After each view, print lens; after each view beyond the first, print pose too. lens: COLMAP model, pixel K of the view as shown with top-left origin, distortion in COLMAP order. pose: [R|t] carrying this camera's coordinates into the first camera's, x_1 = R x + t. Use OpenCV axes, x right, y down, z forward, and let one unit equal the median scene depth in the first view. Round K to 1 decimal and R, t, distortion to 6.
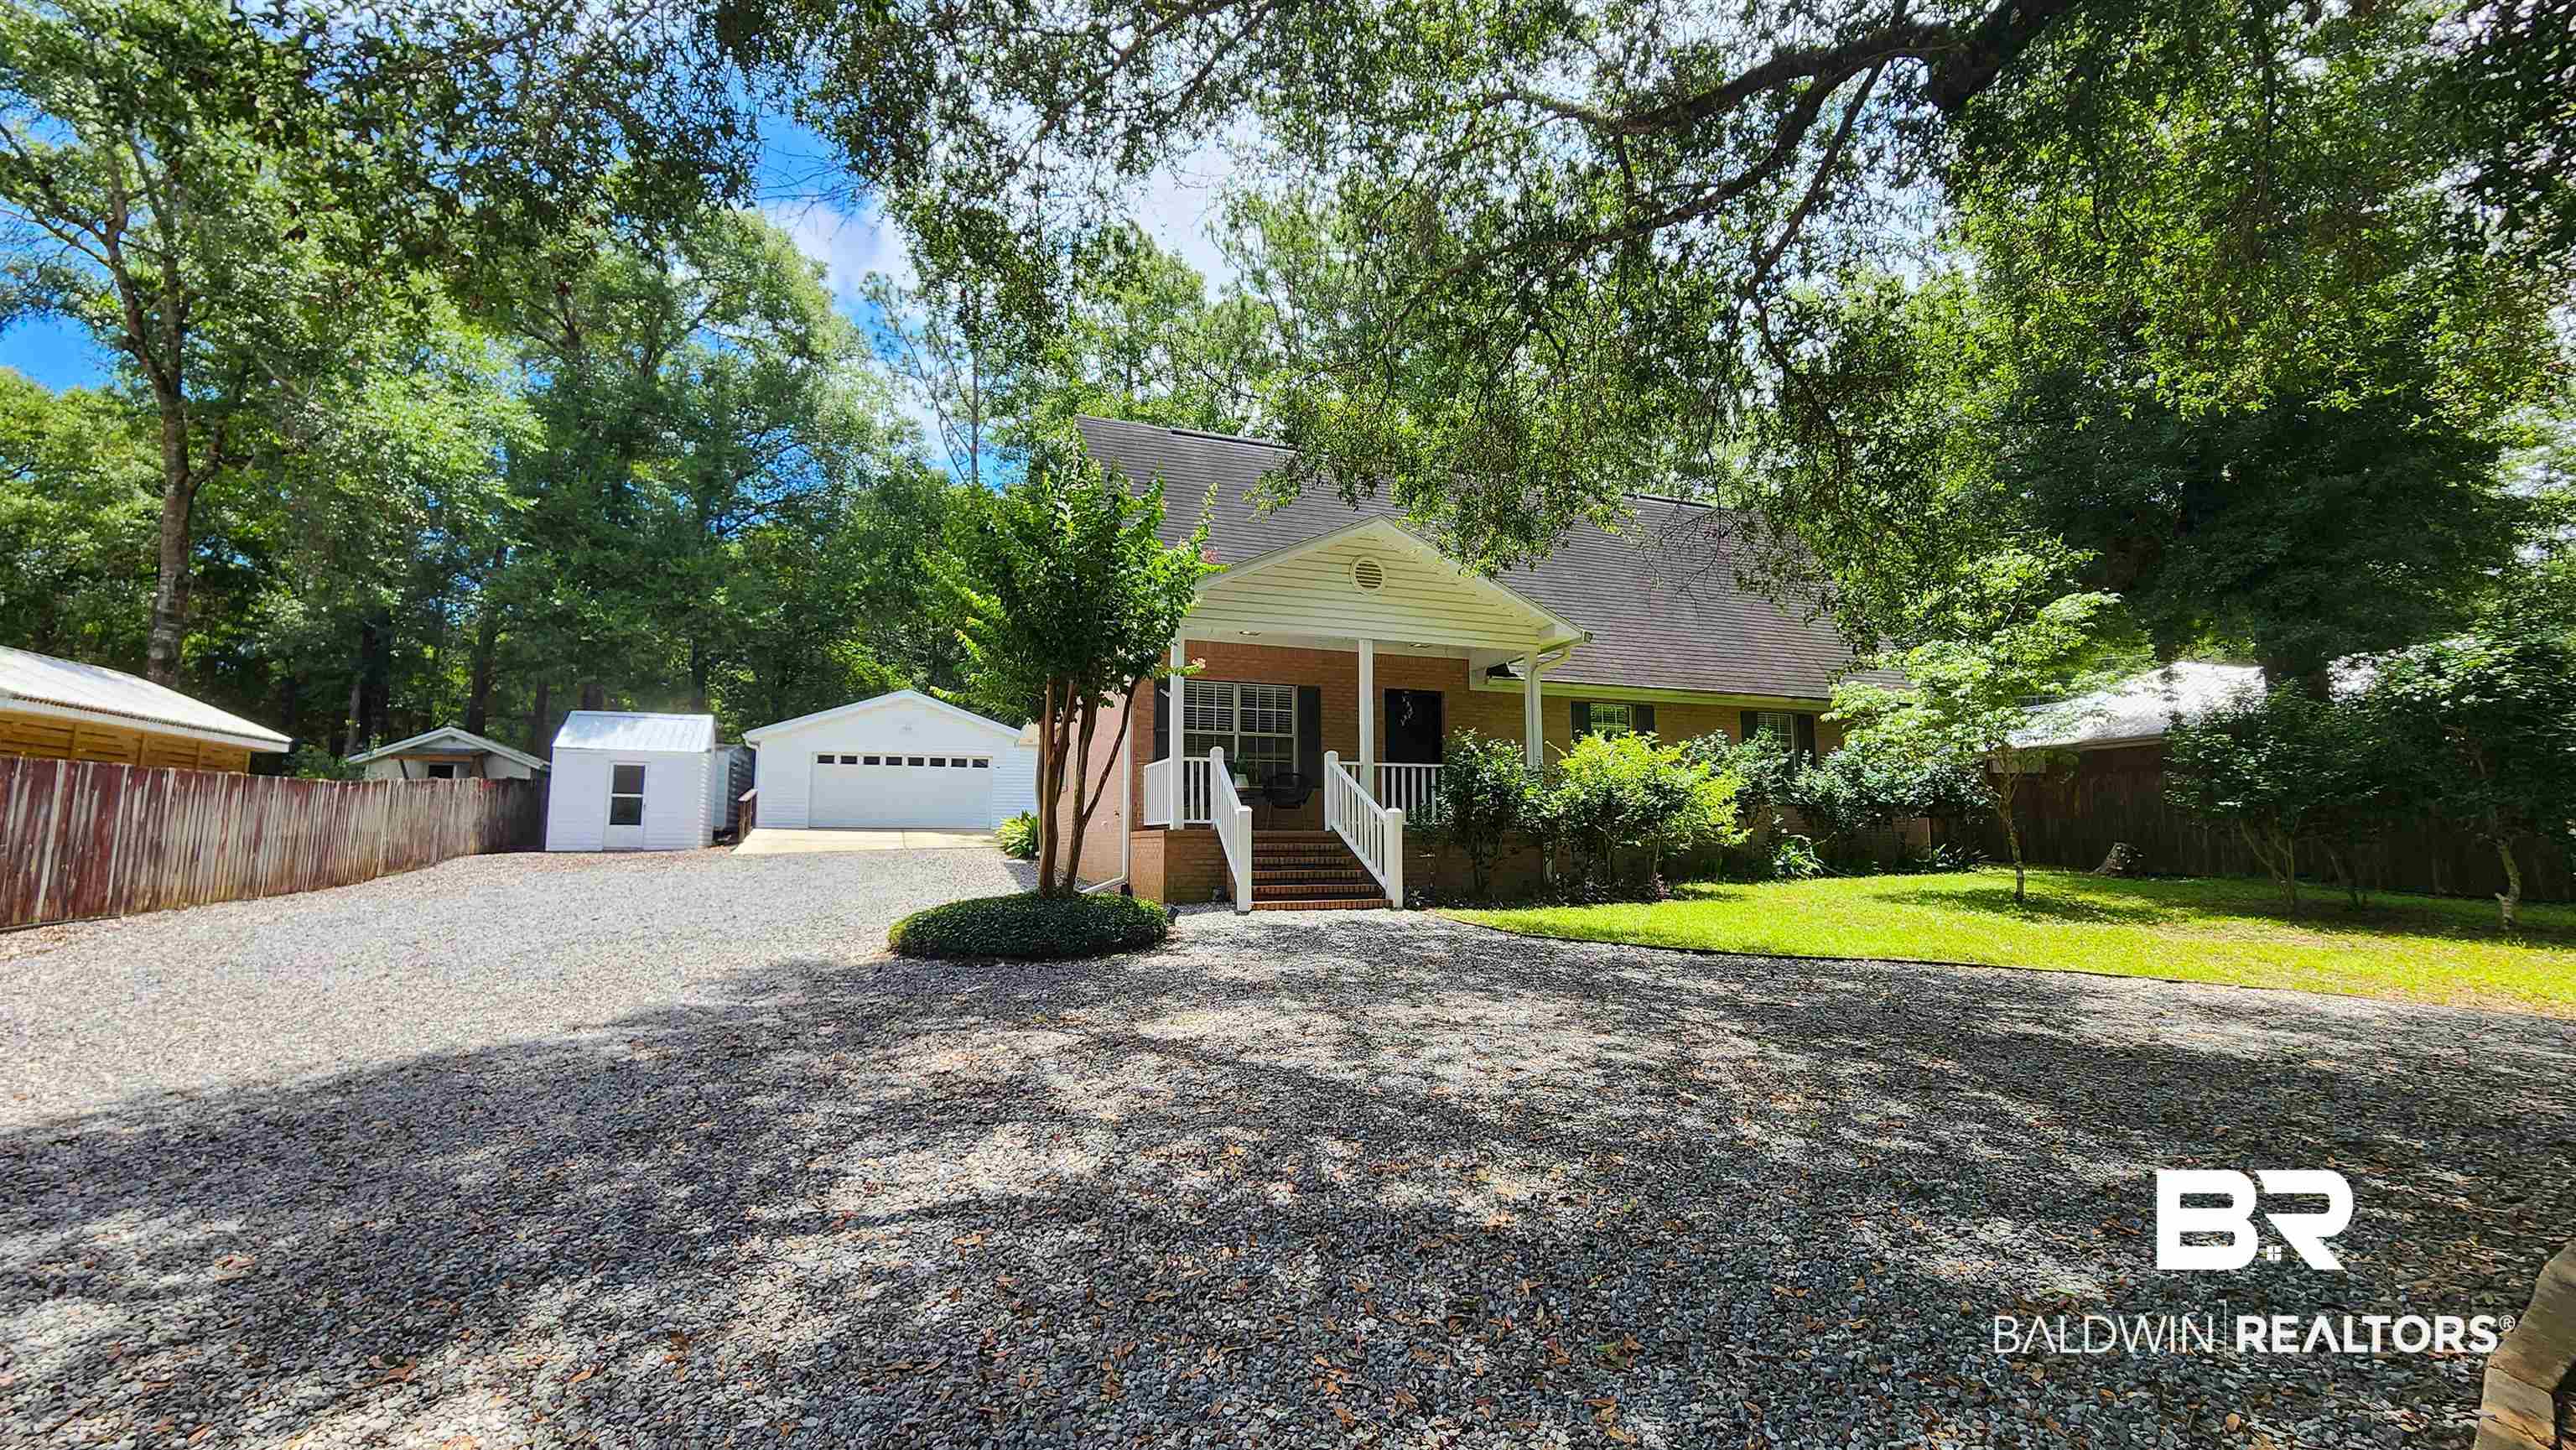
lens RADIAL K [[1087.6, 0, 1280.2], [0, 1087.6, 725.9], [0, 0, 1]] dist [0.000351, 0.000130]
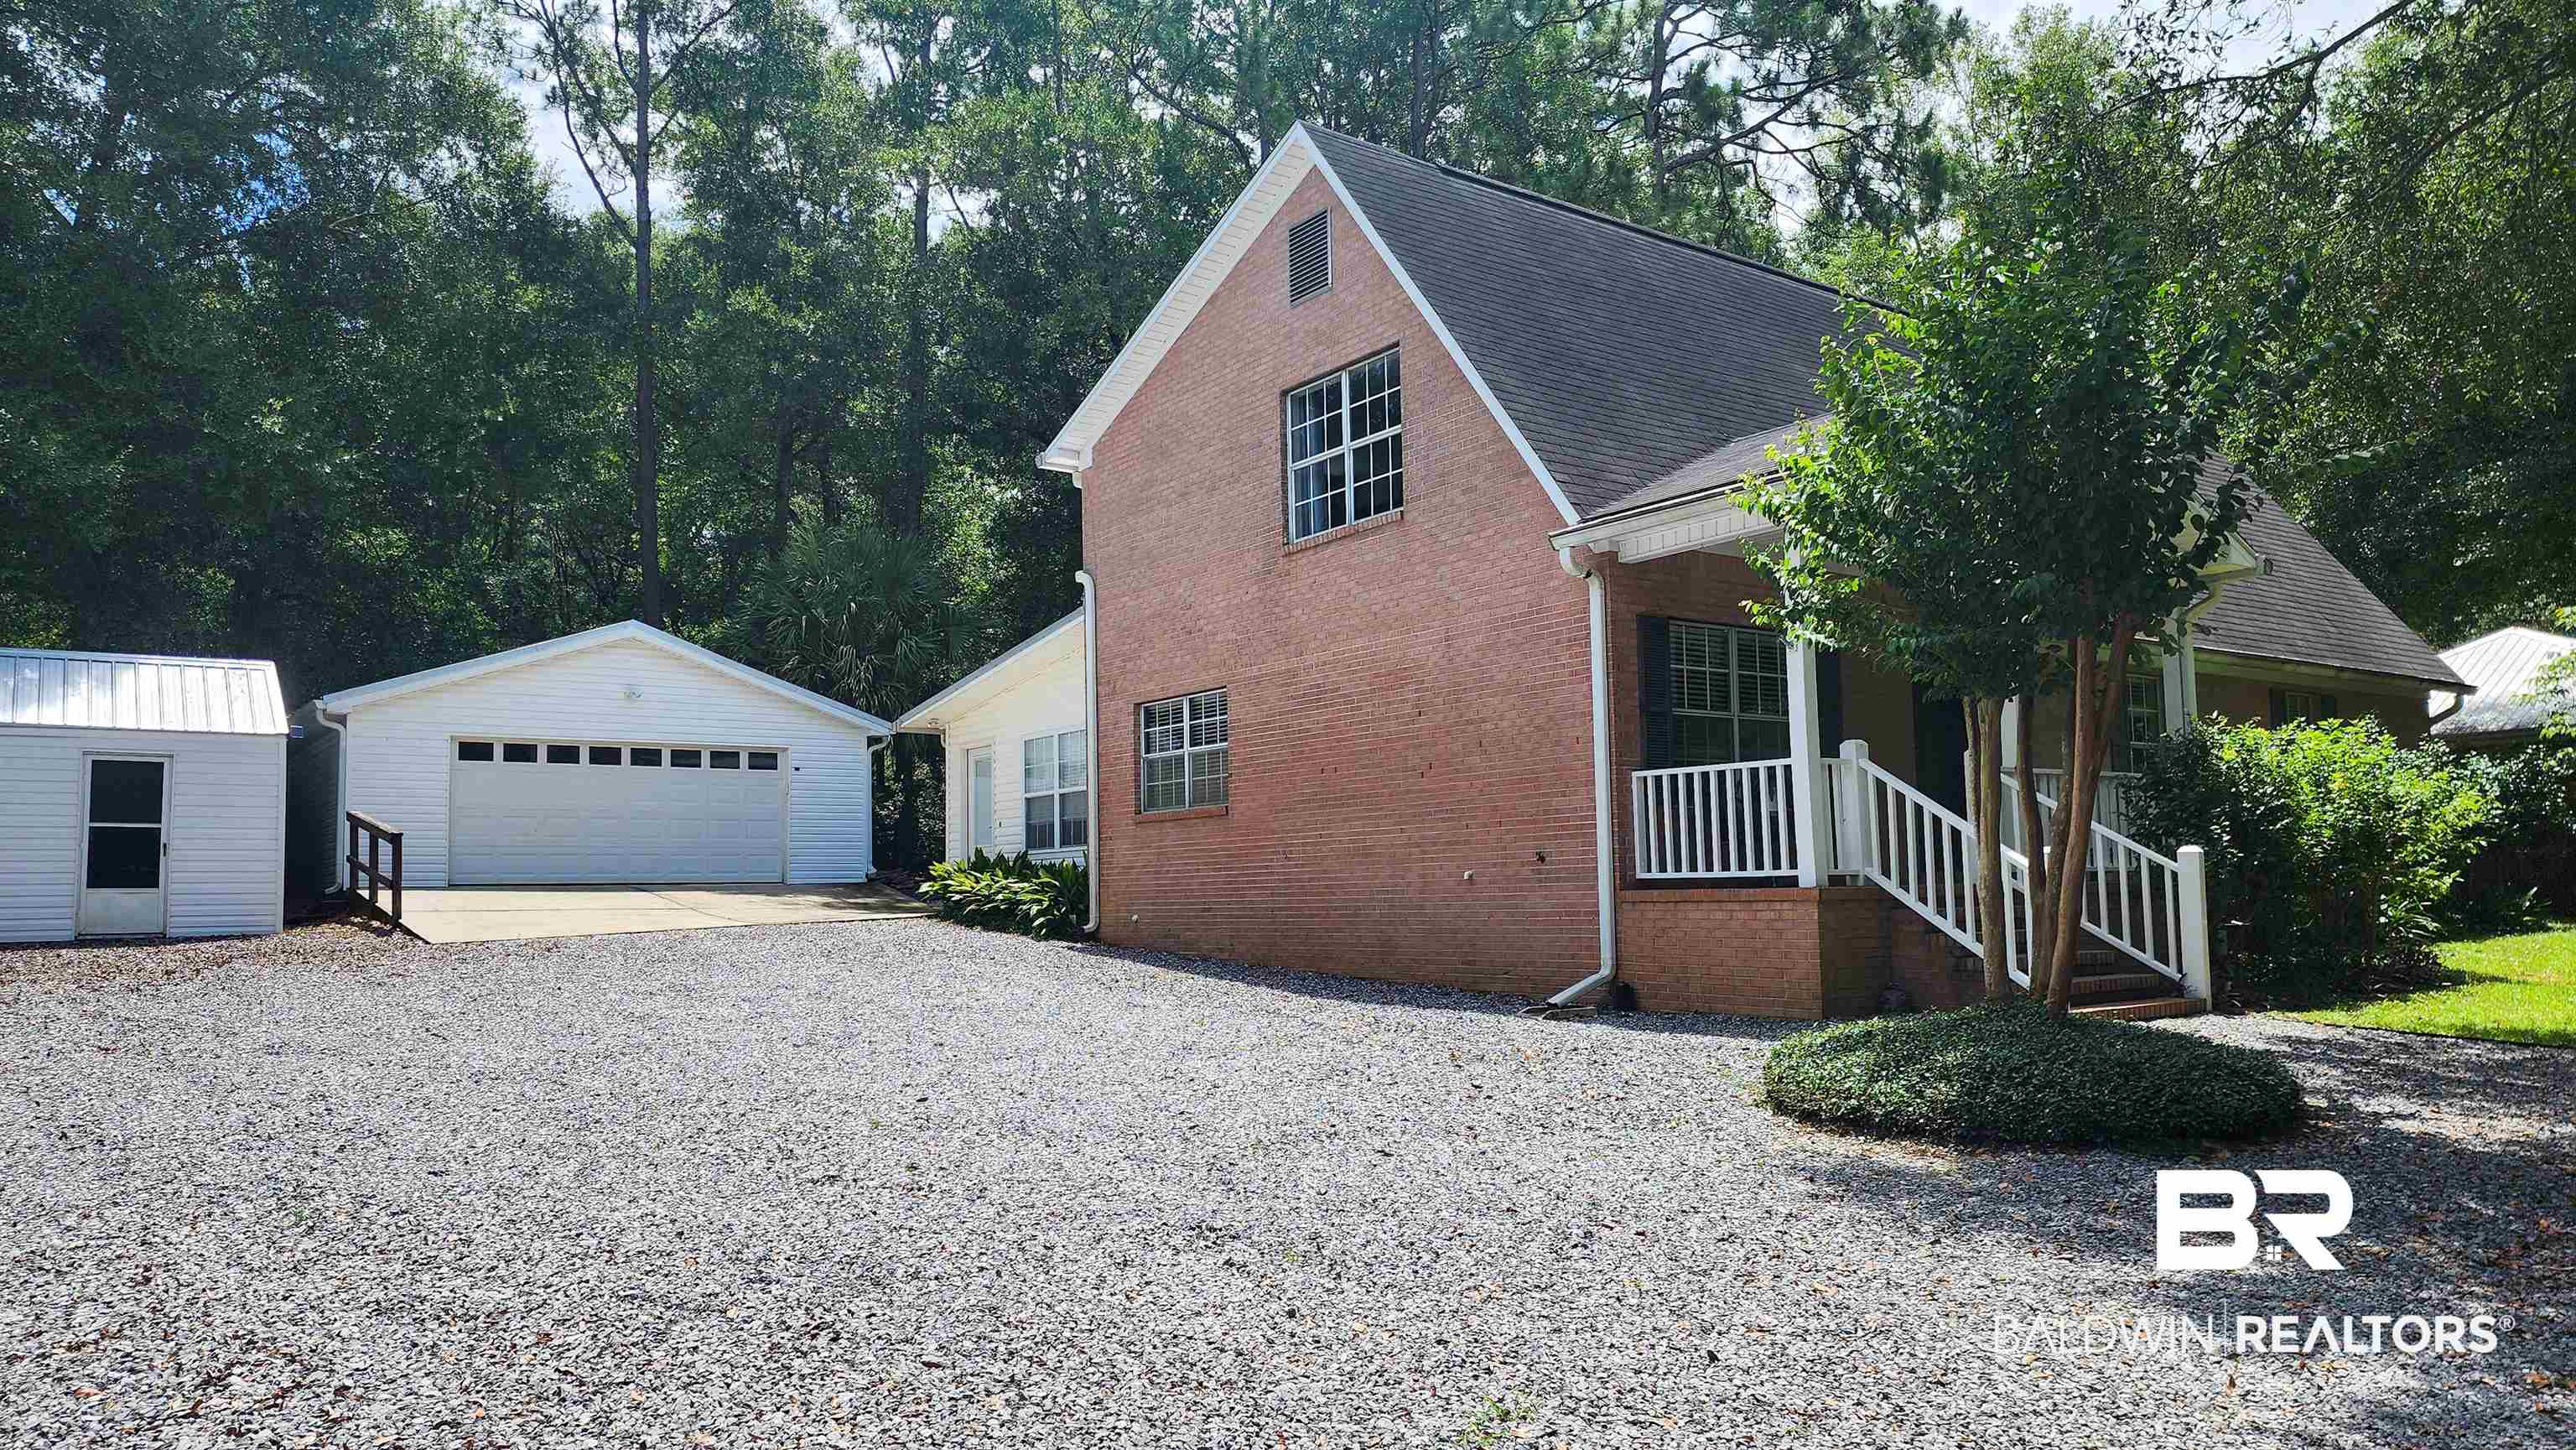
lens RADIAL K [[1768.9, 0, 1284.6], [0, 1768.9, 773.6], [0, 0, 1]] dist [0.016925, -0.002147]
pose [[0.959870, 0.003048, 0.280428, -0.875235], [-0.015047, 0.999060, 0.040644, 0.004582], [-0.280040, -0.043233, 0.959014, 0.282601]]
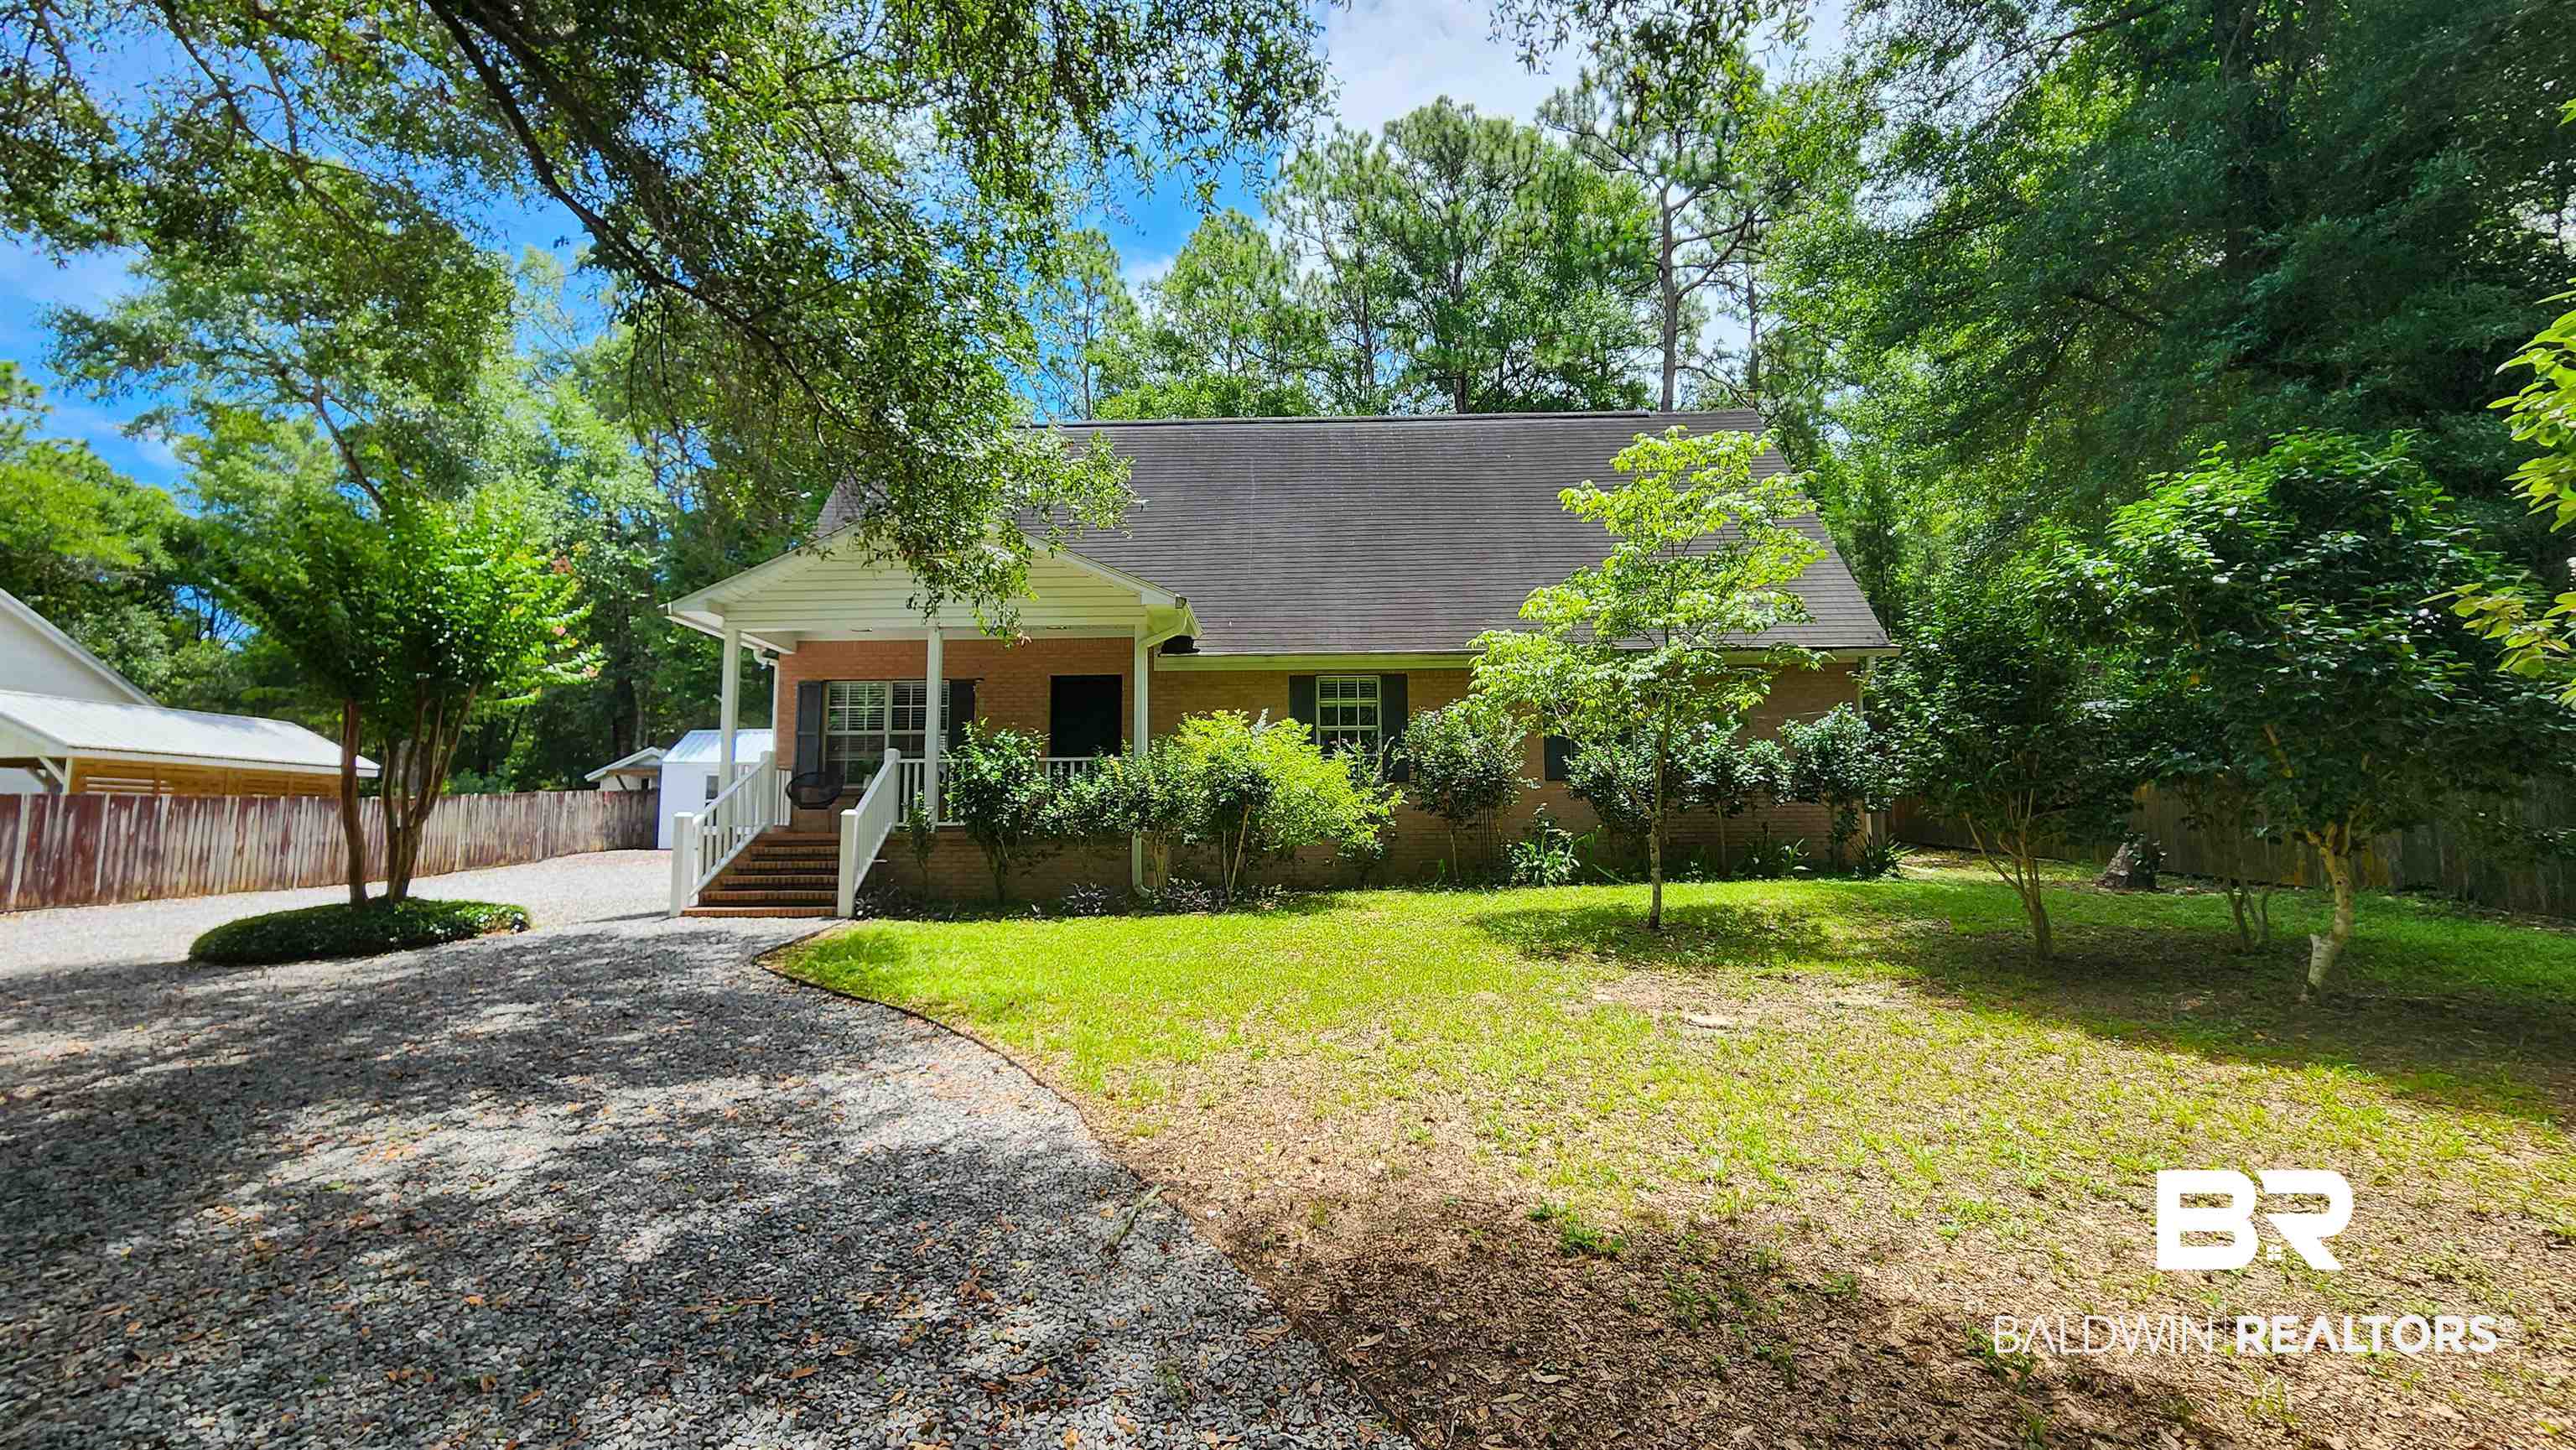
lens RADIAL K [[1087.6, 0, 1280.2], [0, 1087.6, 725.9], [0, 0, 1]] dist [0.000351, 0.000130]
pose [[0.925048, -0.045369, -0.377132, 1.077690], [0.049844, 0.998755, 0.002107, 0.027456], [0.376567, -0.020747, 0.926157, 0.378621]]
